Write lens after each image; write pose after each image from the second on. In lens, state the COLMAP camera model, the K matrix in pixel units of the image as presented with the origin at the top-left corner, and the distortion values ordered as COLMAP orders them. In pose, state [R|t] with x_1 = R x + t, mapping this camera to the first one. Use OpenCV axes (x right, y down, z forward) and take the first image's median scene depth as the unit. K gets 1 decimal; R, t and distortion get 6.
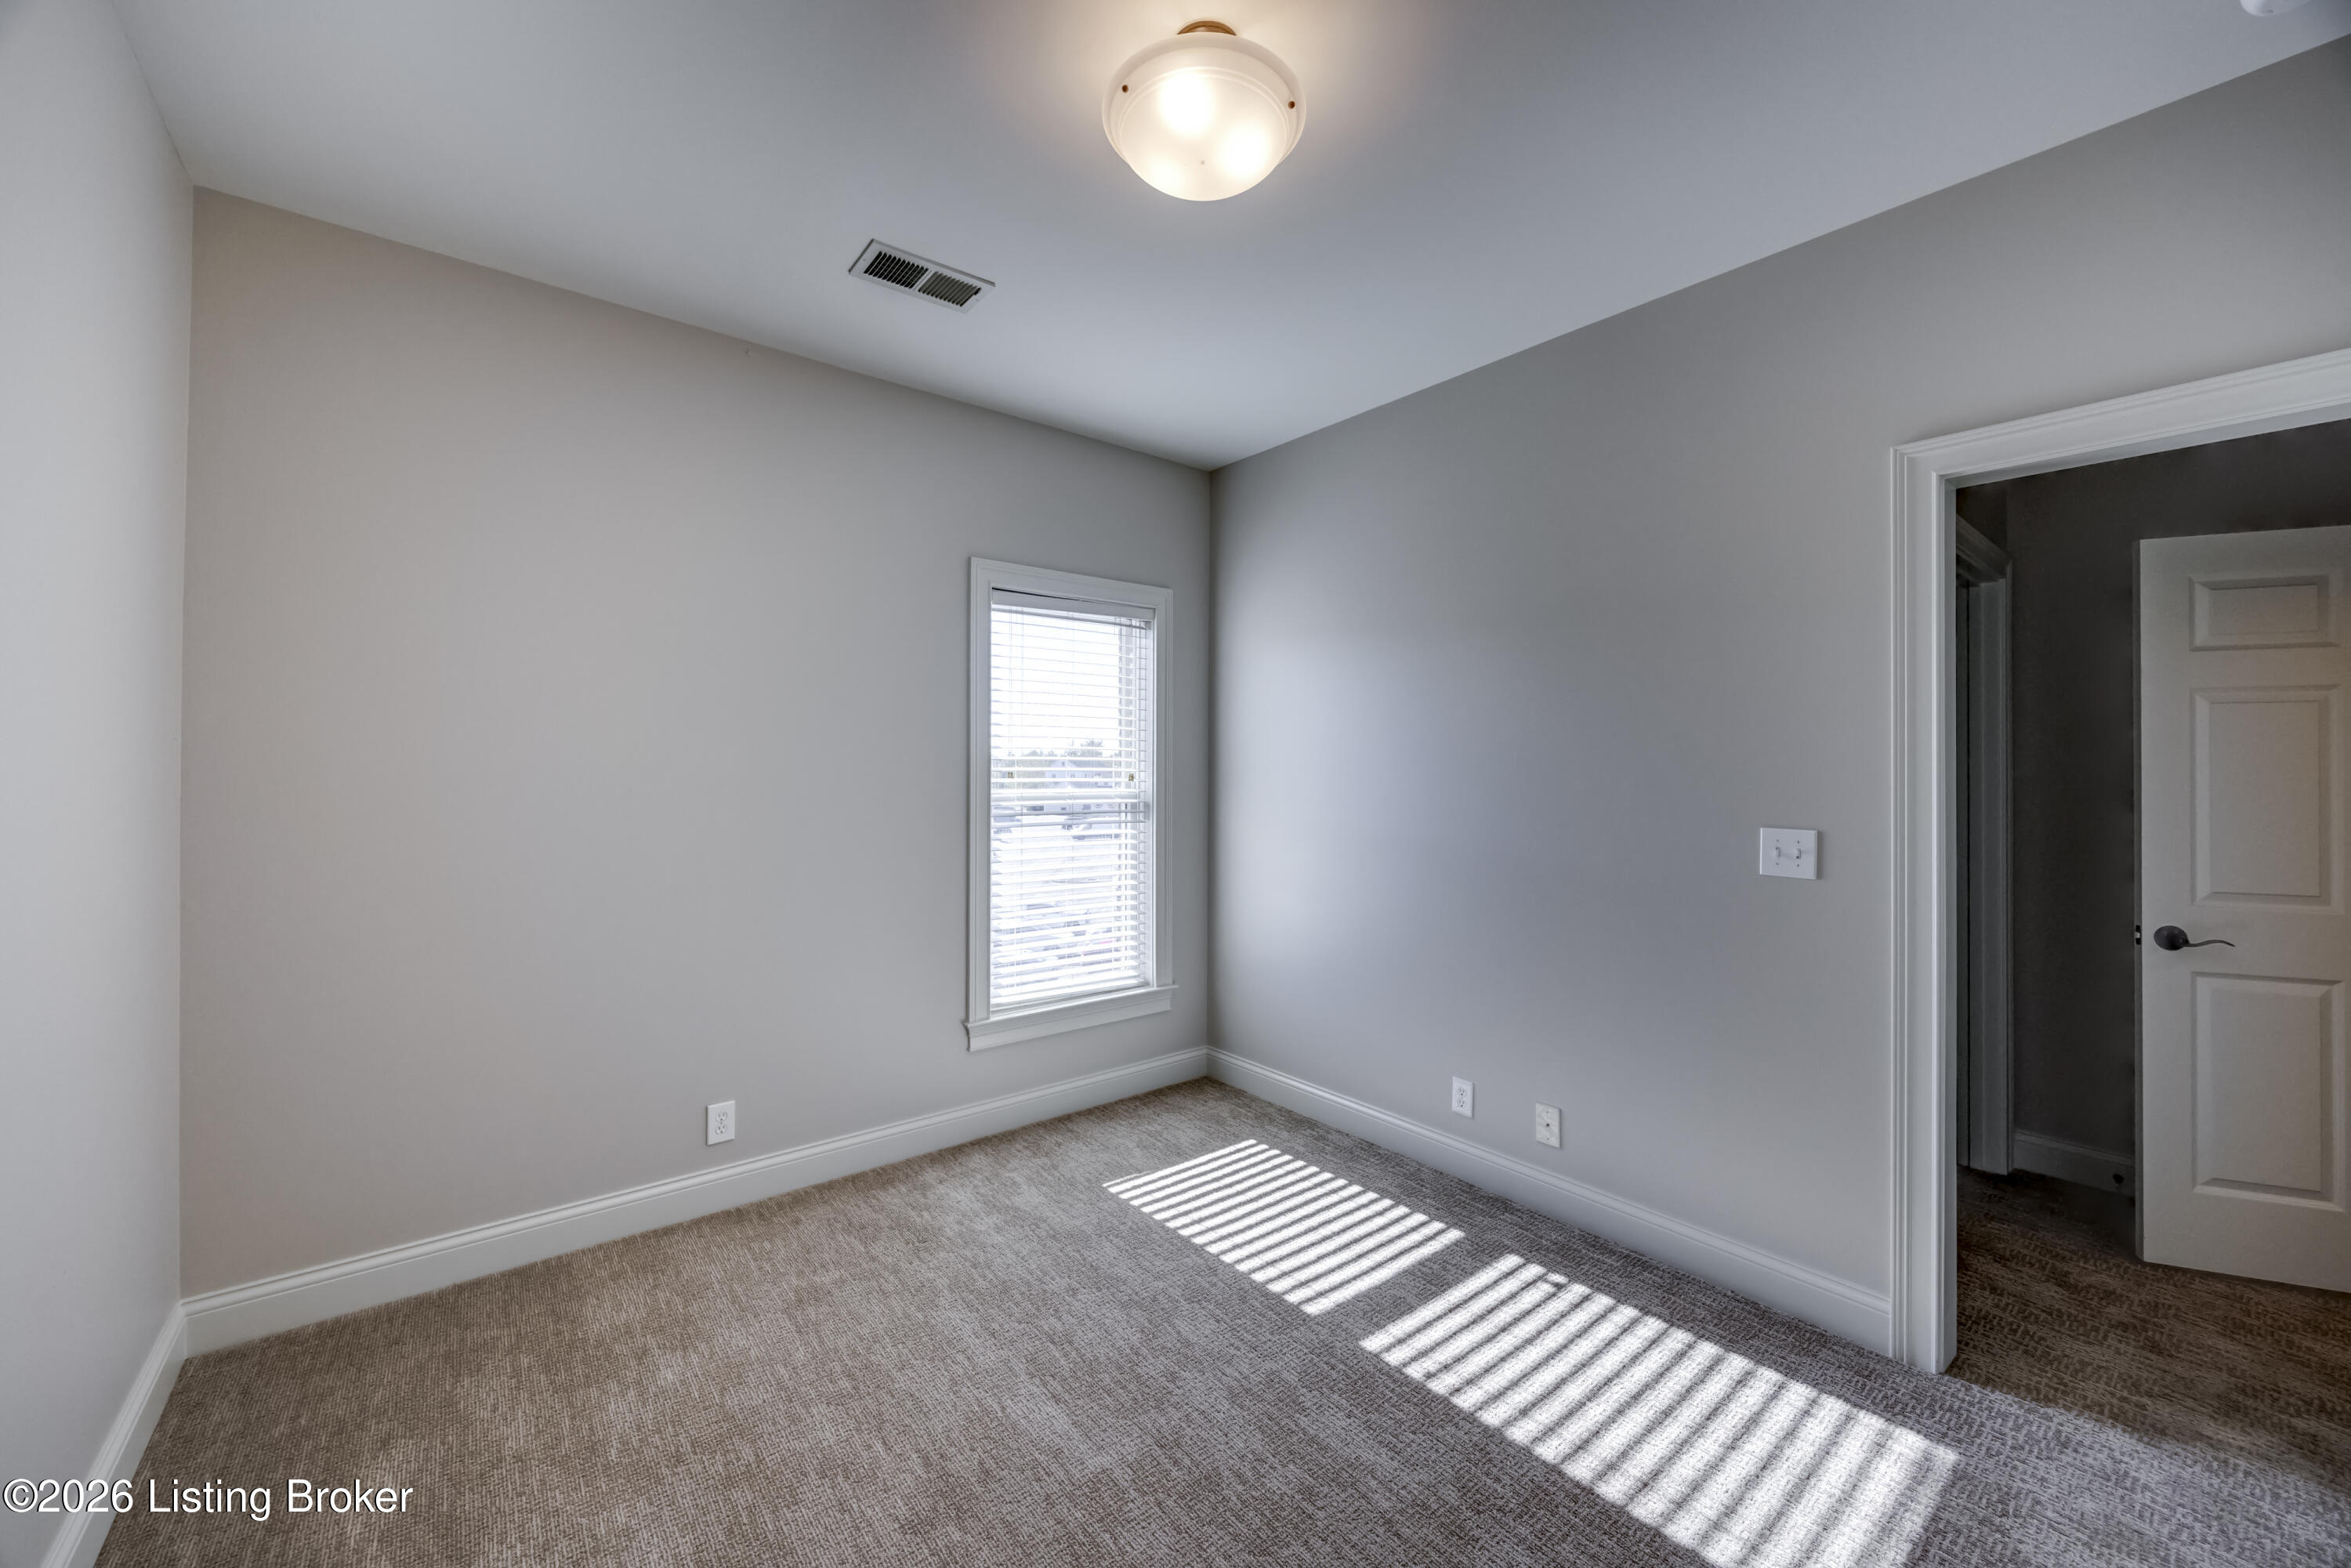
lens RADIAL K [[903.3, 0, 1193.9], [0, 903.3, 772.4], [0, 0, 1]] dist [0.003707, 0.000028]
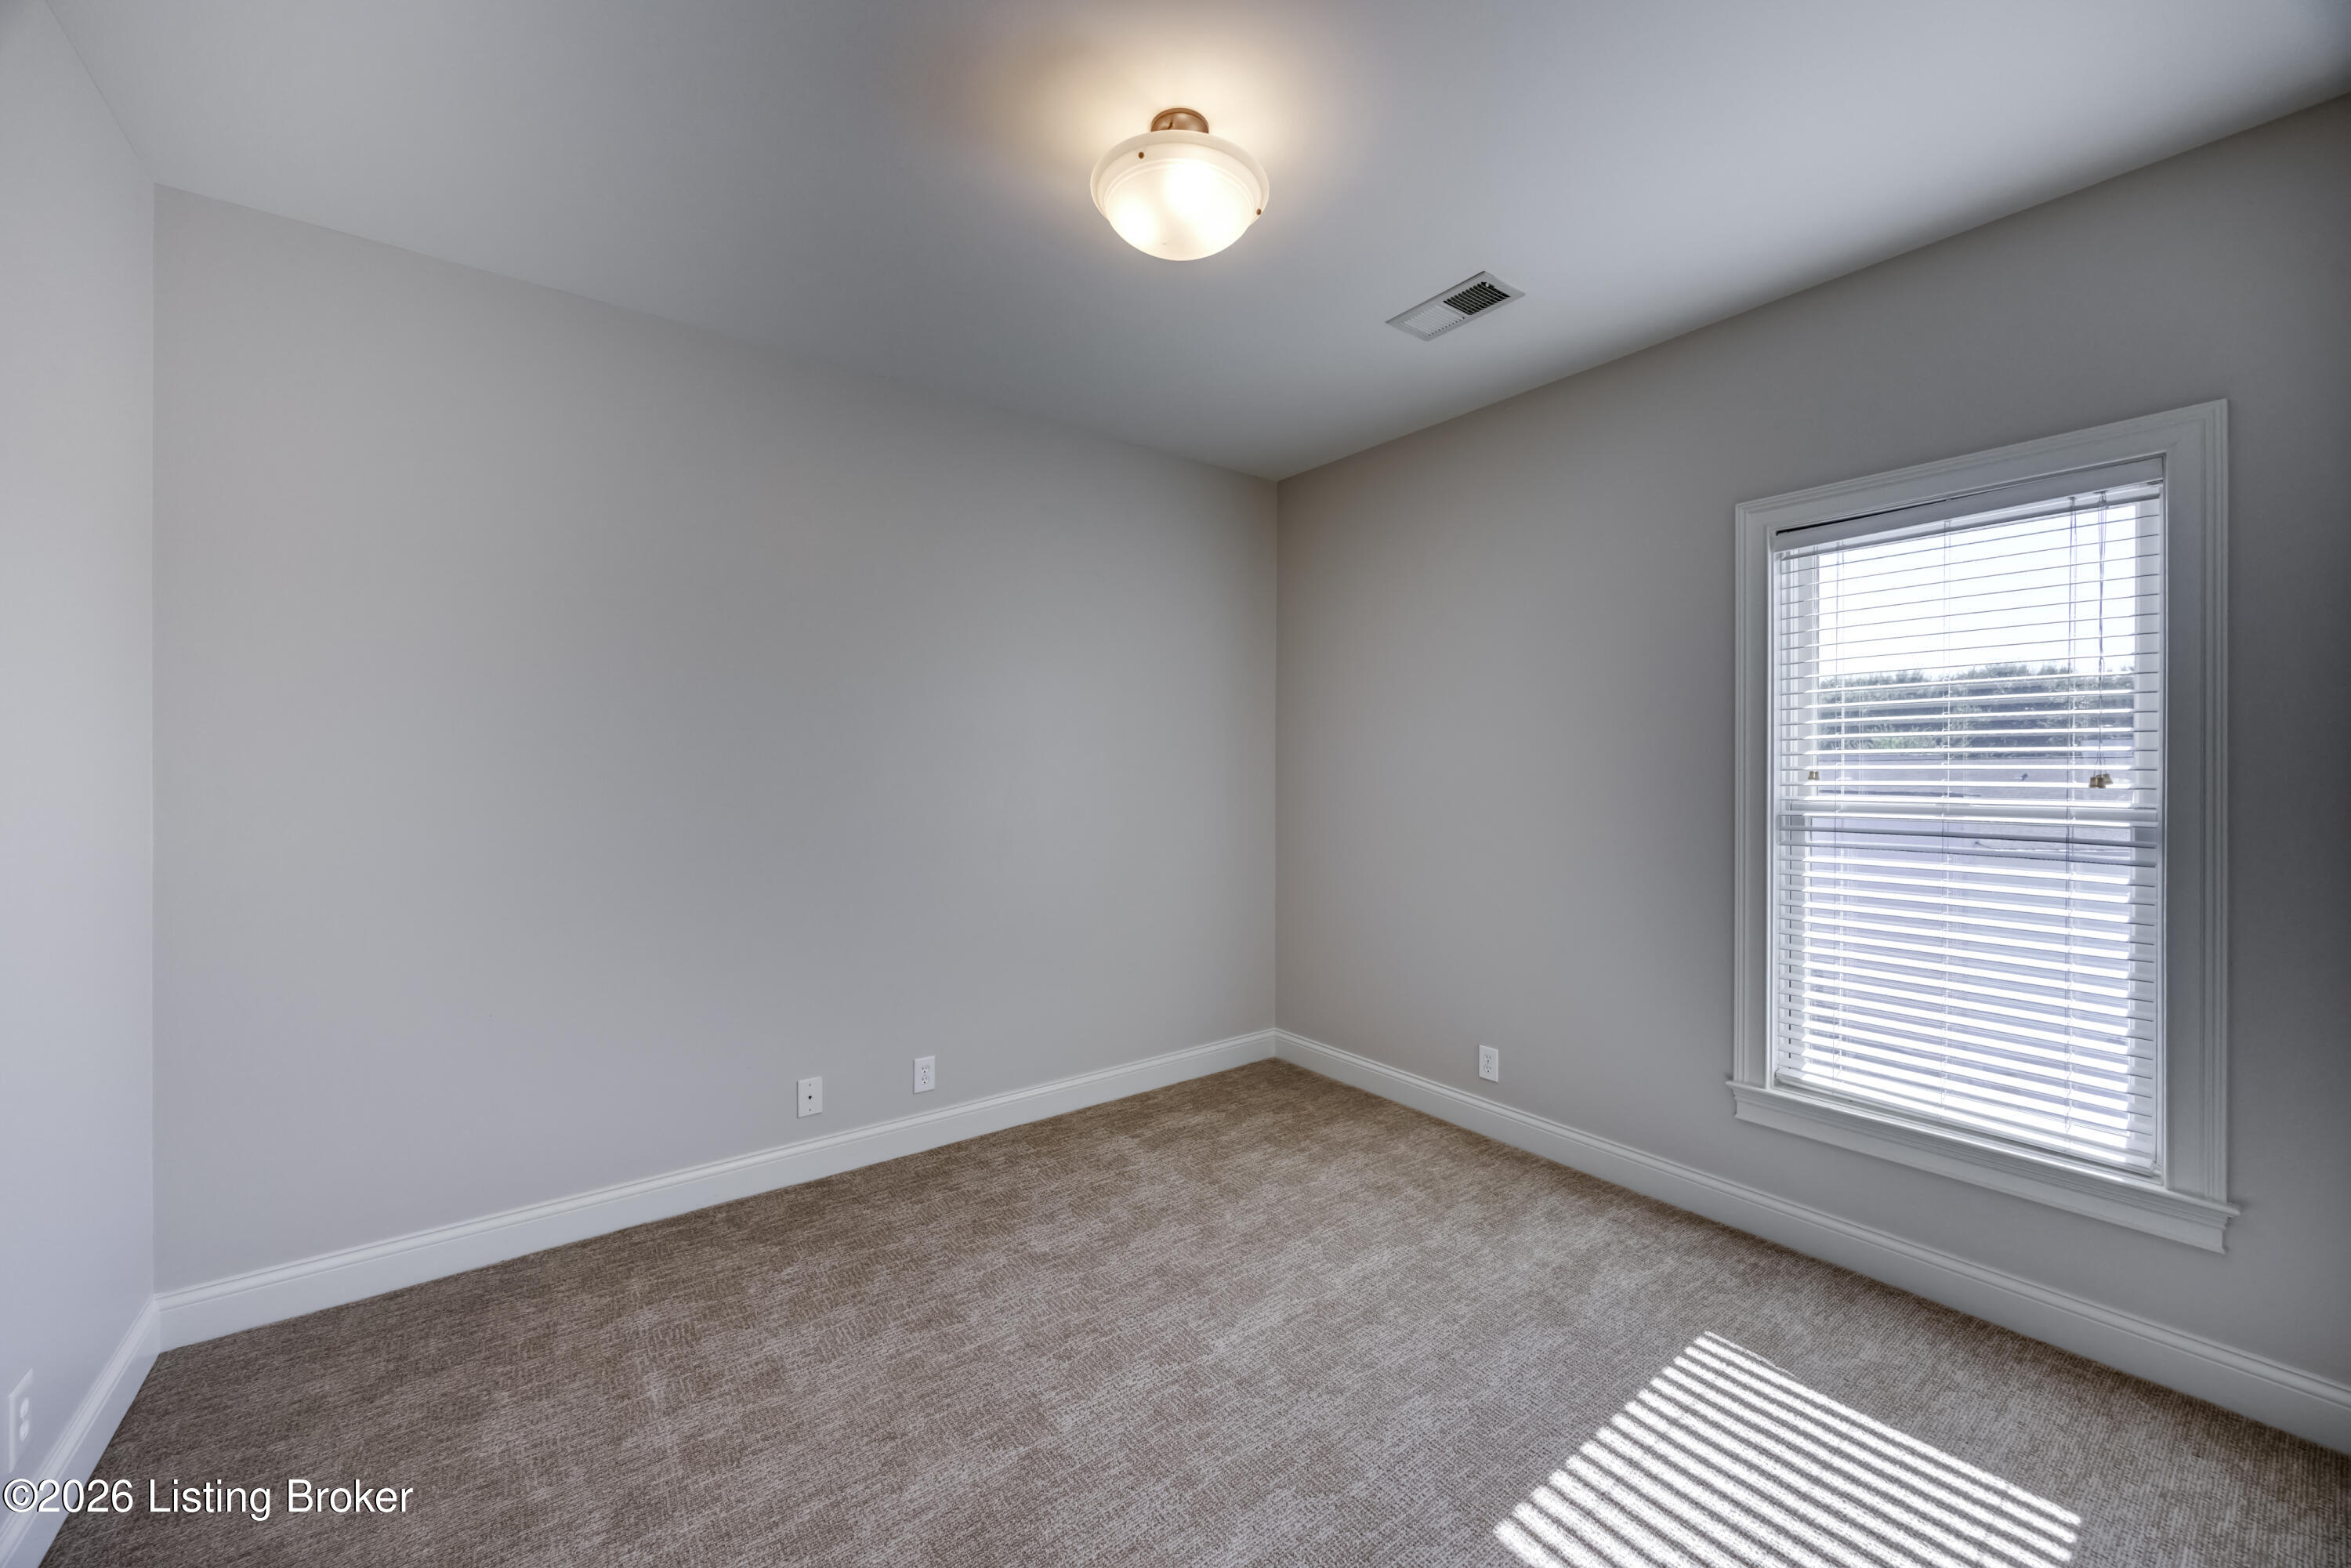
lens RADIAL K [[903.3, 0, 1158.6], [0, 903.3, 774.6], [0, 0, 1]] dist [0.003707, 0.000028]
pose [[-0.053213, 0.005563, -0.998568, 0.756037], [-0.000732, 0.999984, 0.005610, -0.001469], [0.998583, 0.001029, -0.053208, 0.681493]]
